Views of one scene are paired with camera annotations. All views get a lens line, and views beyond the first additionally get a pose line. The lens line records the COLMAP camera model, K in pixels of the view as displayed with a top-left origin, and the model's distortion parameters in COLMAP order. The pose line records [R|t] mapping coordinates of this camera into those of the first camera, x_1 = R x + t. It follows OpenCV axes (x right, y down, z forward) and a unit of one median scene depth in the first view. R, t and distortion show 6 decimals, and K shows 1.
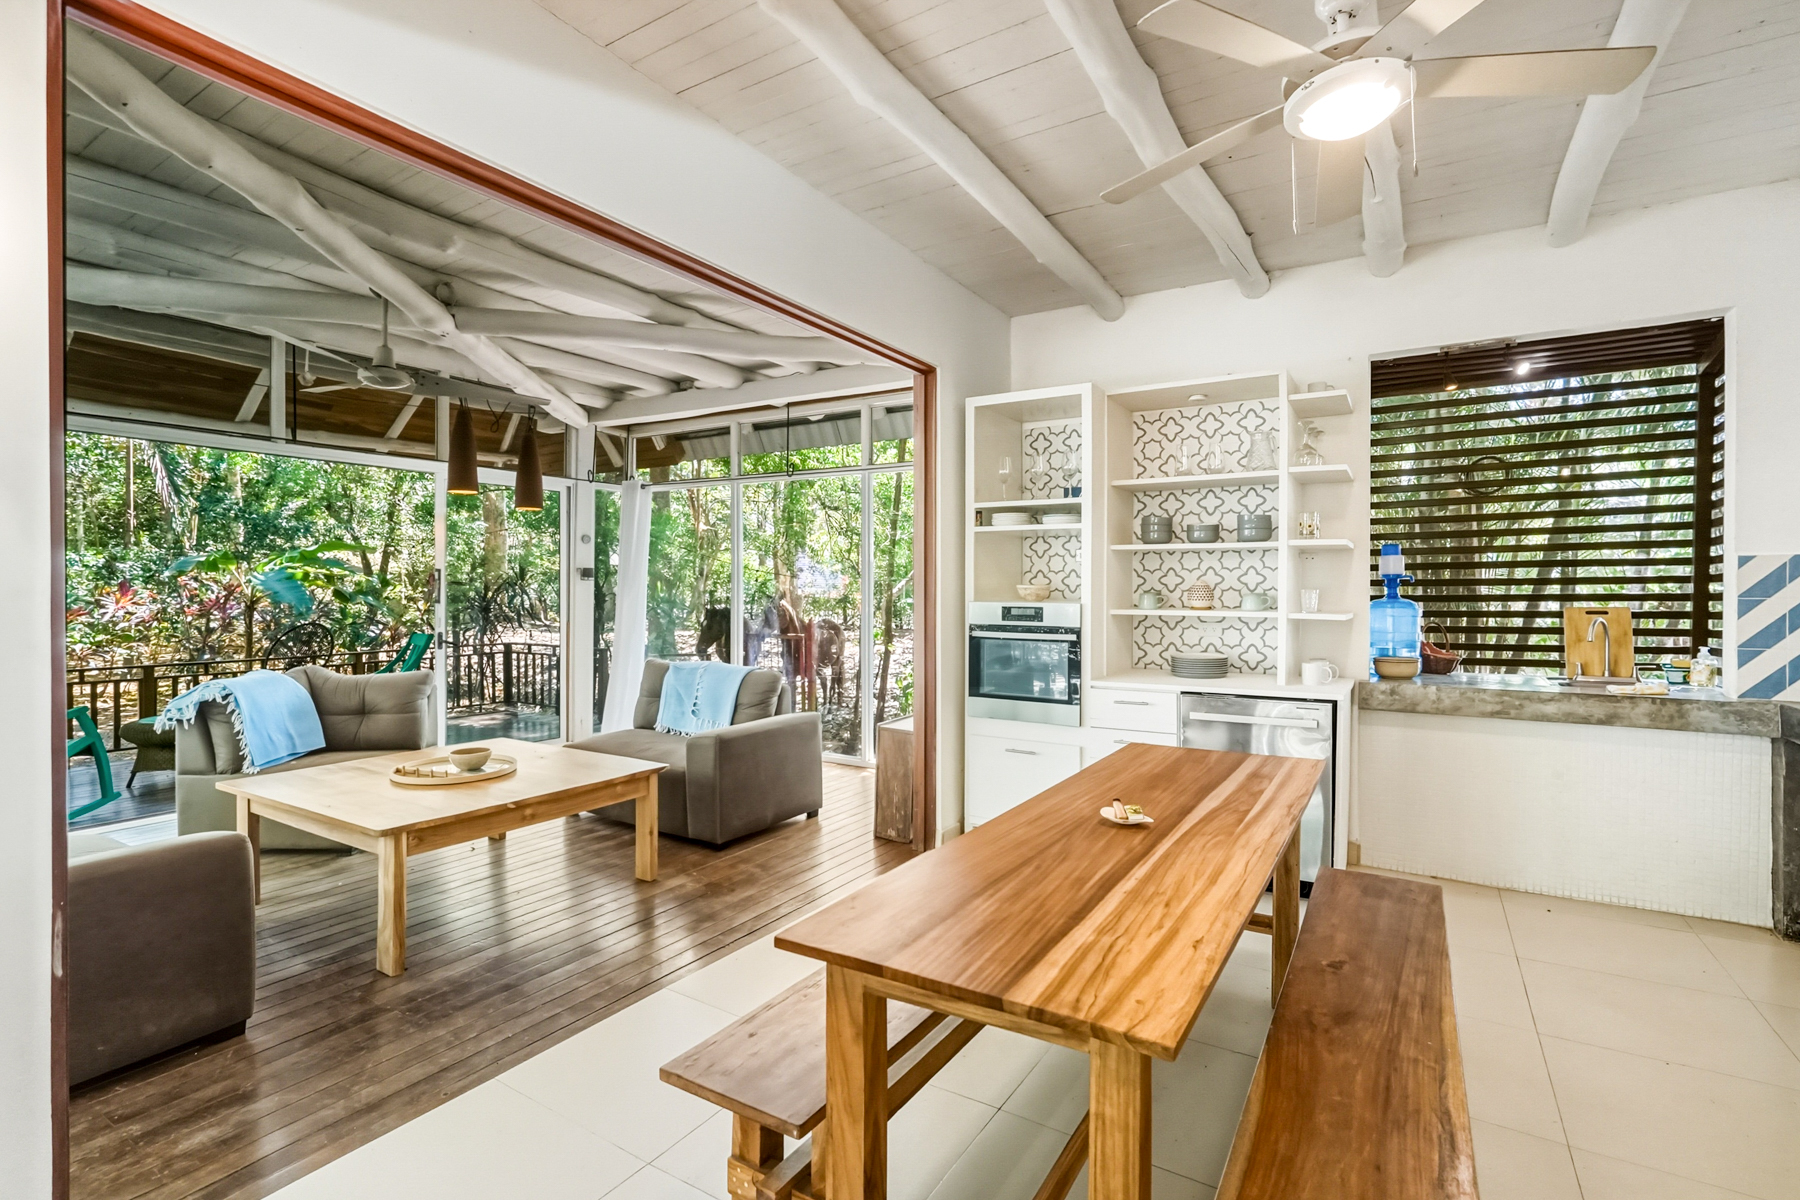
lens RADIAL K [[832.5, 0, 893.0], [0, 832.5, 595.1], [0, 0, 1]] dist [-0.003248, 0.000274]
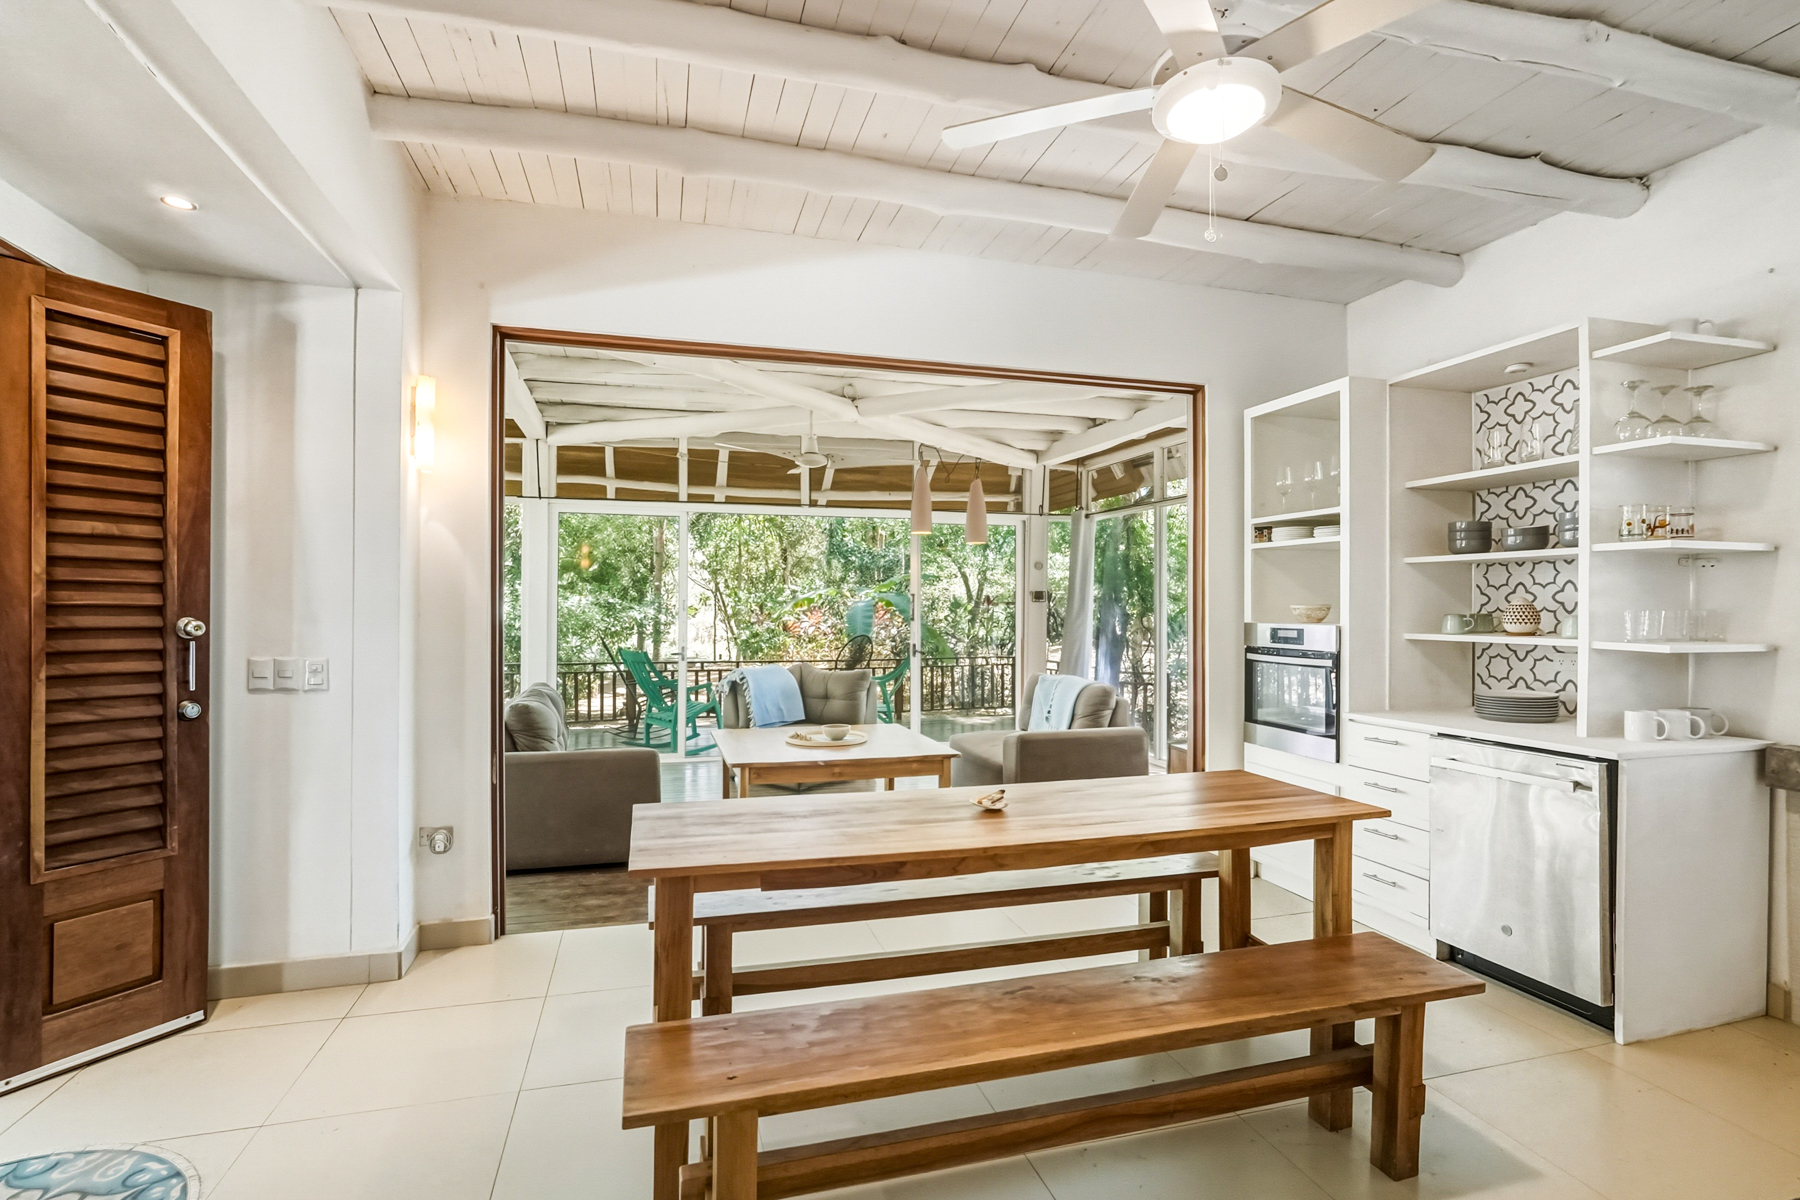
lens RADIAL K [[832.5, 0, 895.9], [0, 832.5, 606.6], [0, 0, 1]] dist [-0.003248, 0.000274]
pose [[0.755313, -0.001256, -0.655364, 0.412151], [-0.005419, 0.999952, -0.008162, -0.000157], [0.655342, 0.009716, 0.755269, 0.016243]]
